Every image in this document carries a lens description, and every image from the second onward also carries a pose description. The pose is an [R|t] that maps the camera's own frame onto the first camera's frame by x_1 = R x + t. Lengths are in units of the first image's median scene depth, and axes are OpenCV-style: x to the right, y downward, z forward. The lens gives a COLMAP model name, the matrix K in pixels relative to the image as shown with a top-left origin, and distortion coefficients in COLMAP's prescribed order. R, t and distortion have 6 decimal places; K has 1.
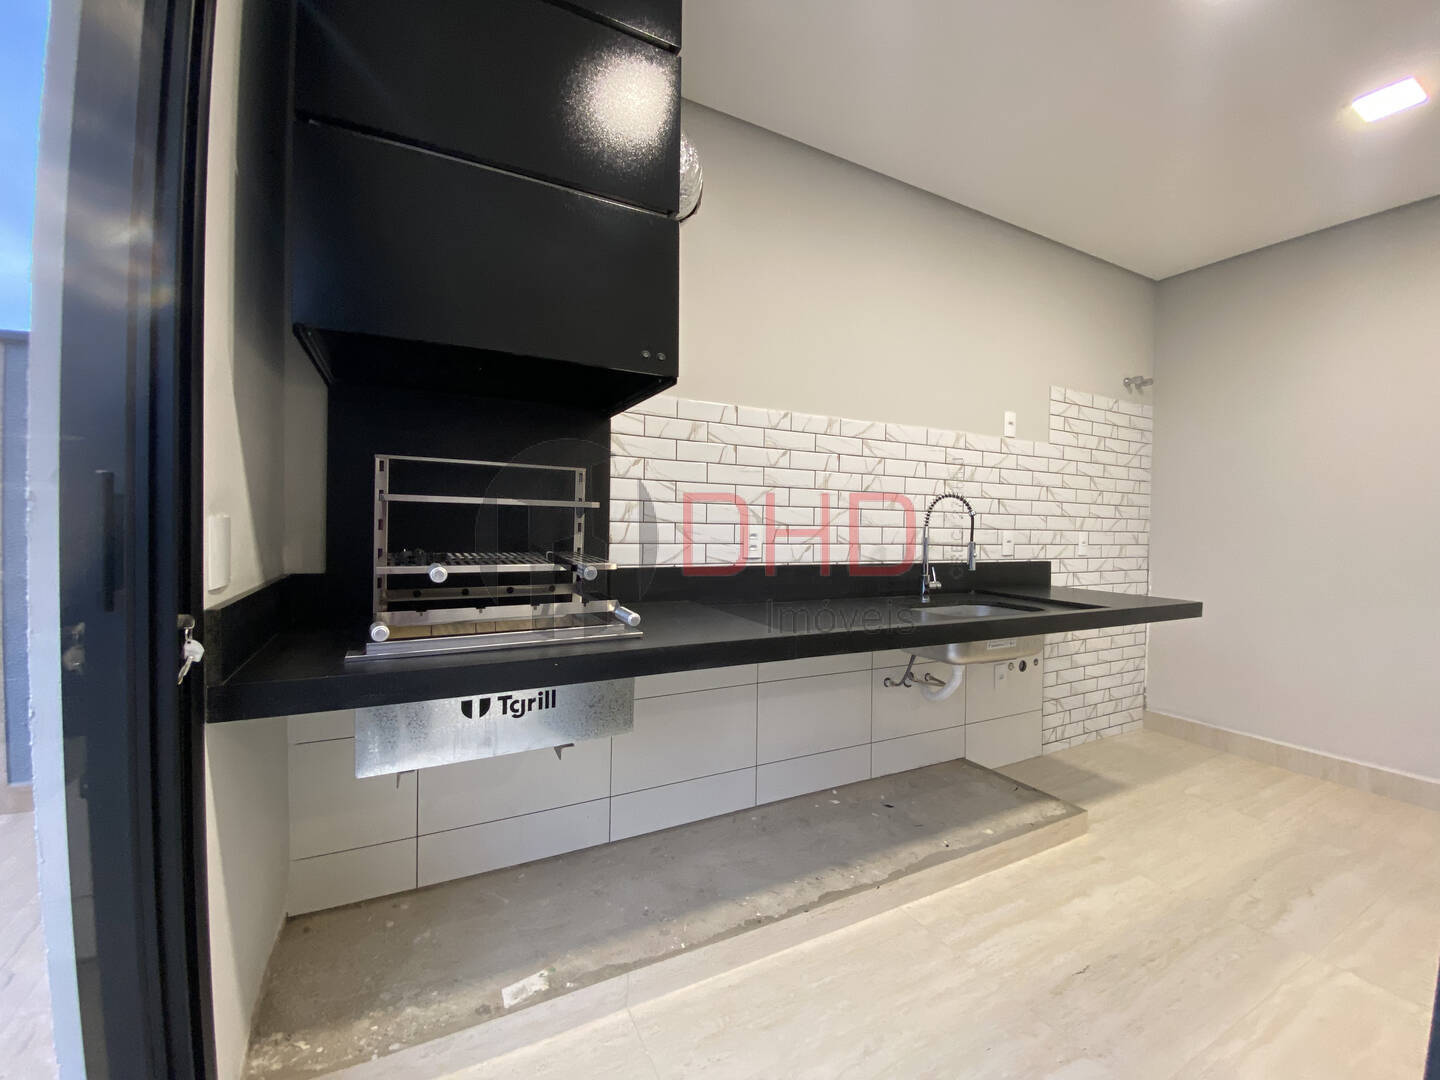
lens RADIAL K [[578.1, 0, 727.7], [0, 578.1, 542.5], [0, 0, 1]] dist [-0.001881, -0.007394]
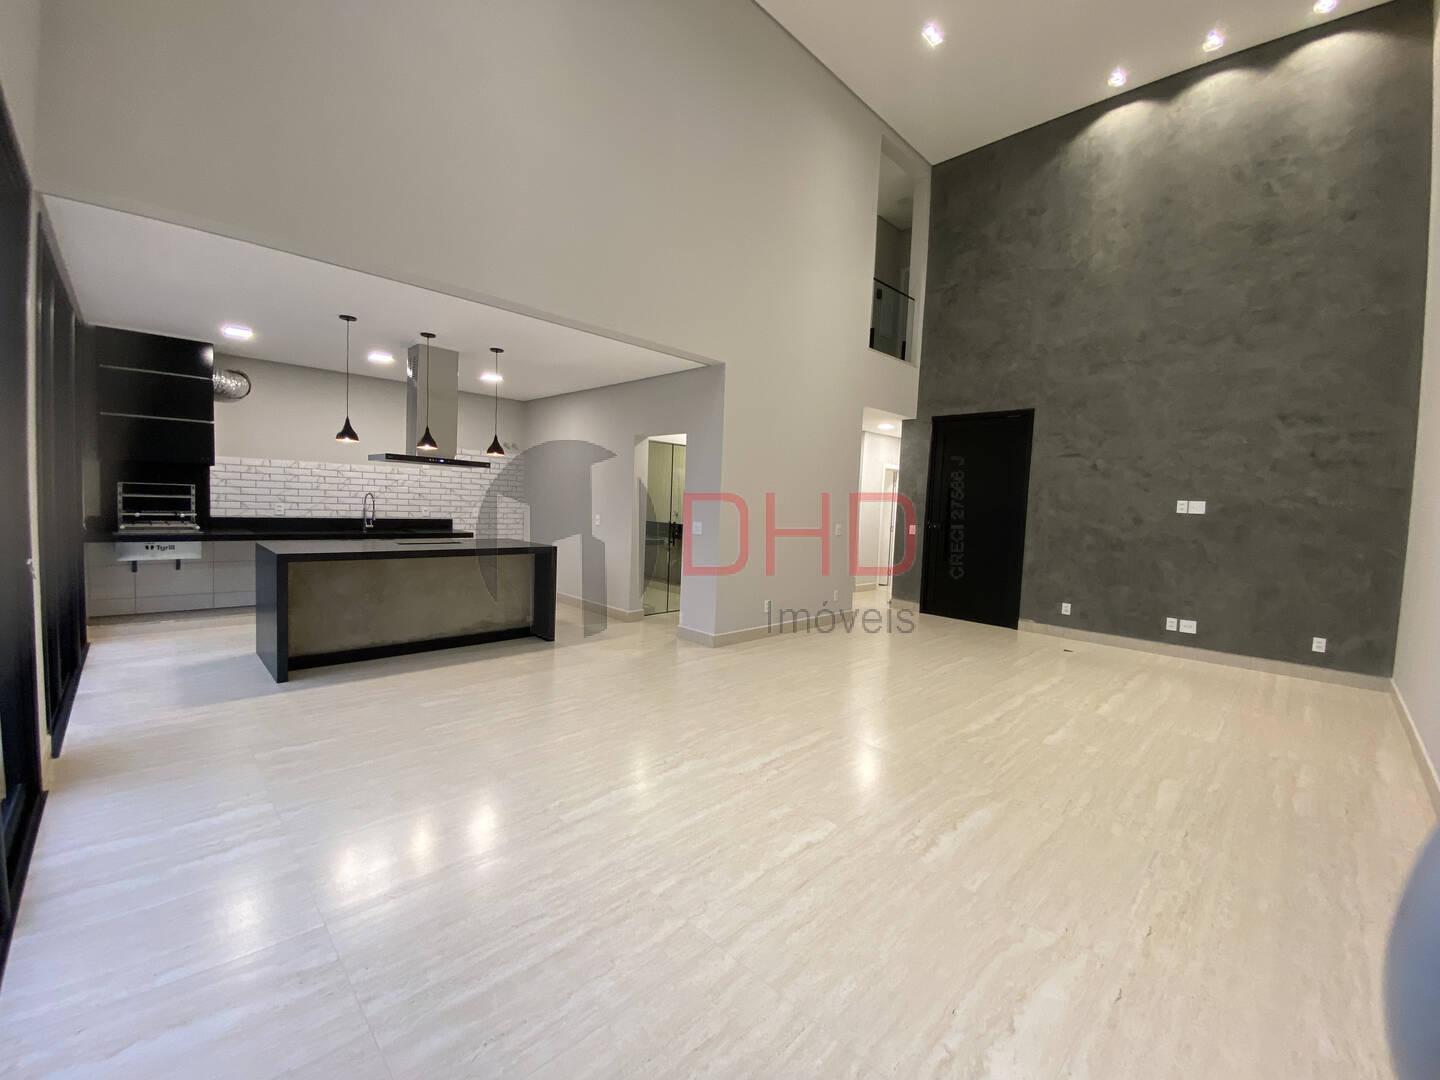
lens RADIAL K [[578.1, 0, 718.0], [0, 578.1, 533.4], [0, 0, 1]] dist [-0.001881, -0.007394]
pose [[0.954030, 0.009269, 0.299567, 1.167947], [-0.021414, 0.999075, 0.037285, -0.029640], [-0.298944, -0.041986, 0.953347, -2.172617]]
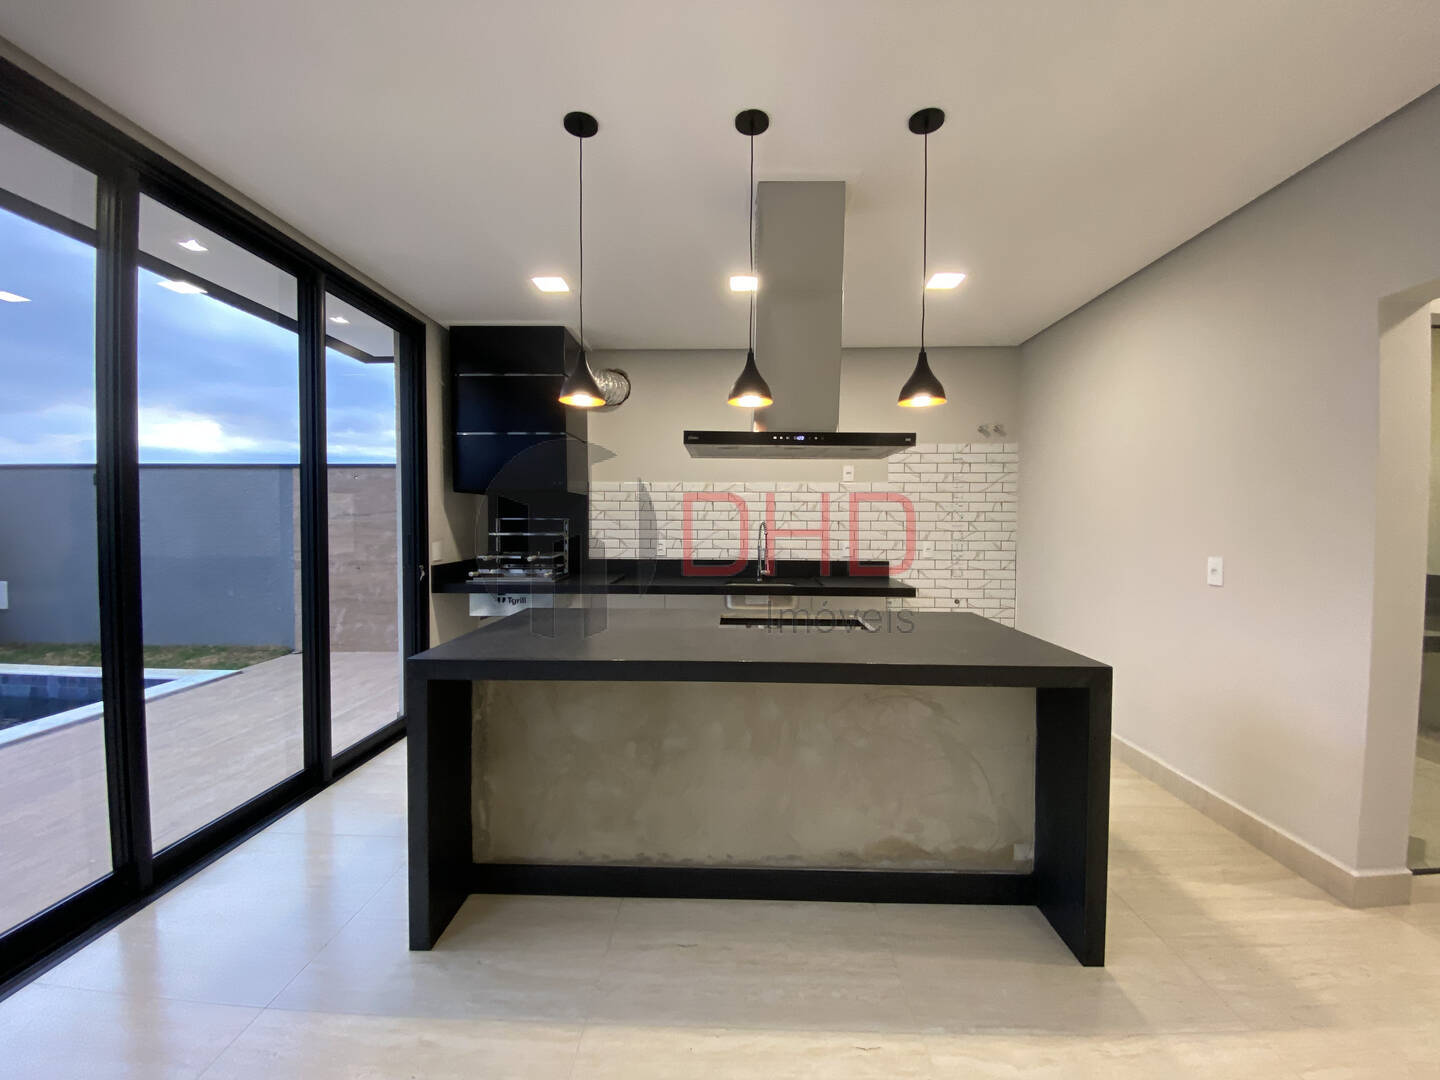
lens RADIAL K [[578.1, 0, 726.8], [0, 578.1, 539.0], [0, 0, 1]] dist [-0.001881, -0.007394]
pose [[0.883161, 0.004426, -0.469049, 1.154296], [-0.003063, 0.999989, 0.003668, -0.038088], [0.469060, -0.001802, 0.883165, -0.669834]]
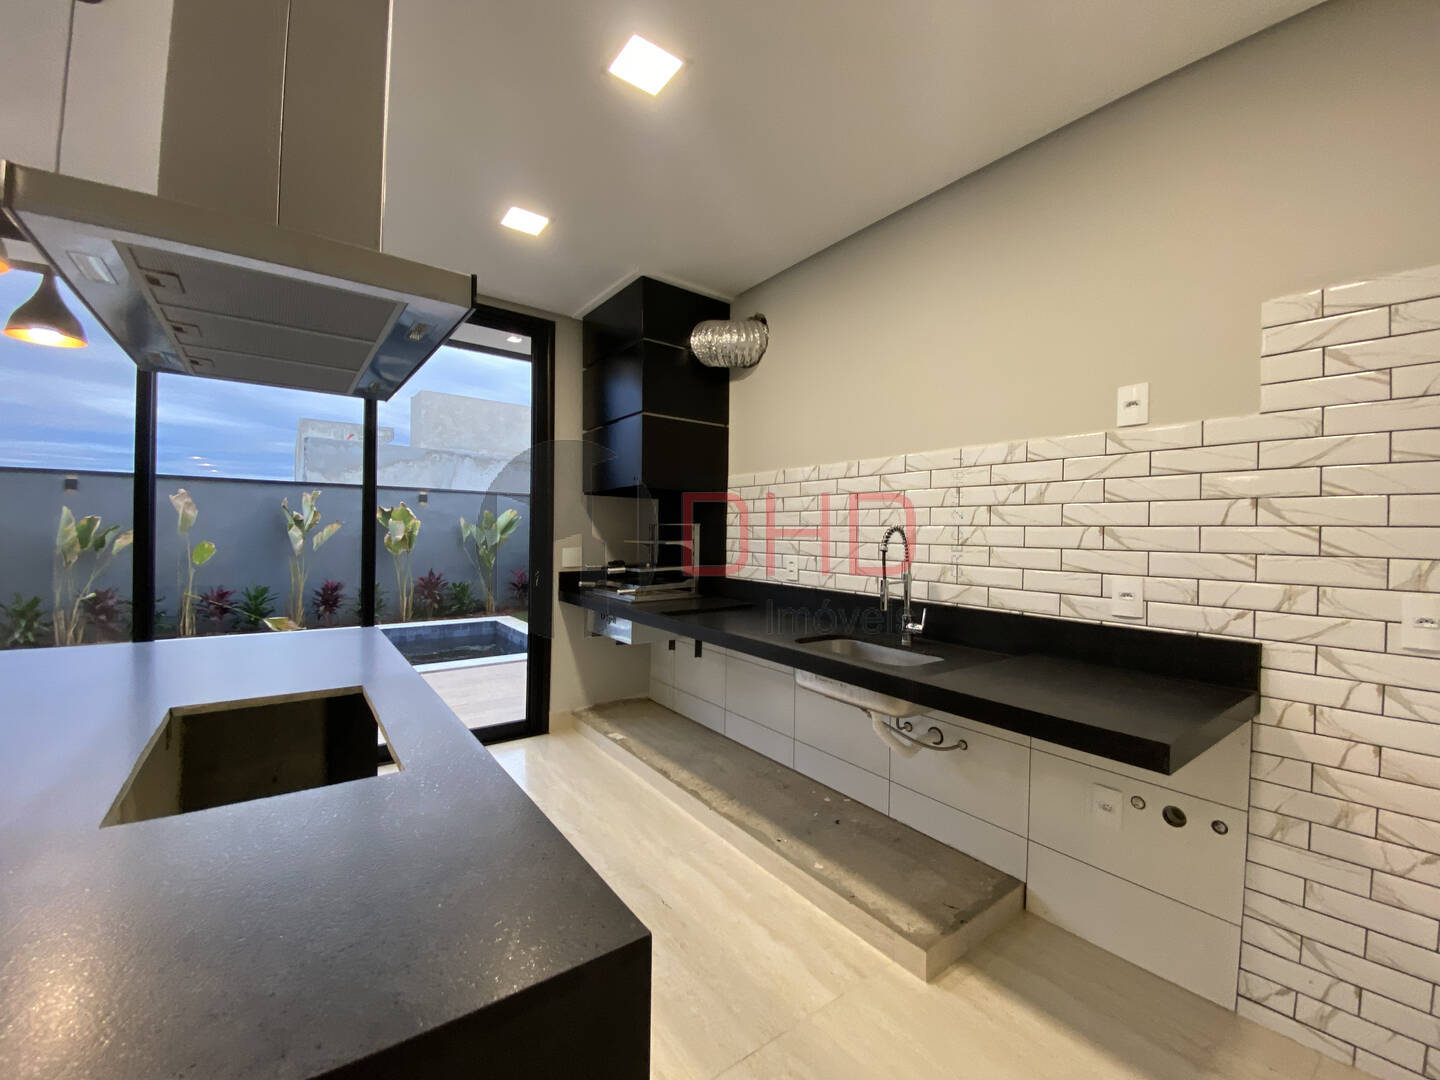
lens RADIAL K [[578.1, 0, 717.0], [0, 578.1, 540.5], [0, 0, 1]] dist [-0.001881, -0.007394]
pose [[0.155601, 0.002676, -0.987816, 1.272452], [-0.036335, 0.999335, -0.003017, -0.050977], [0.987151, 0.036362, 0.155595, 0.580597]]
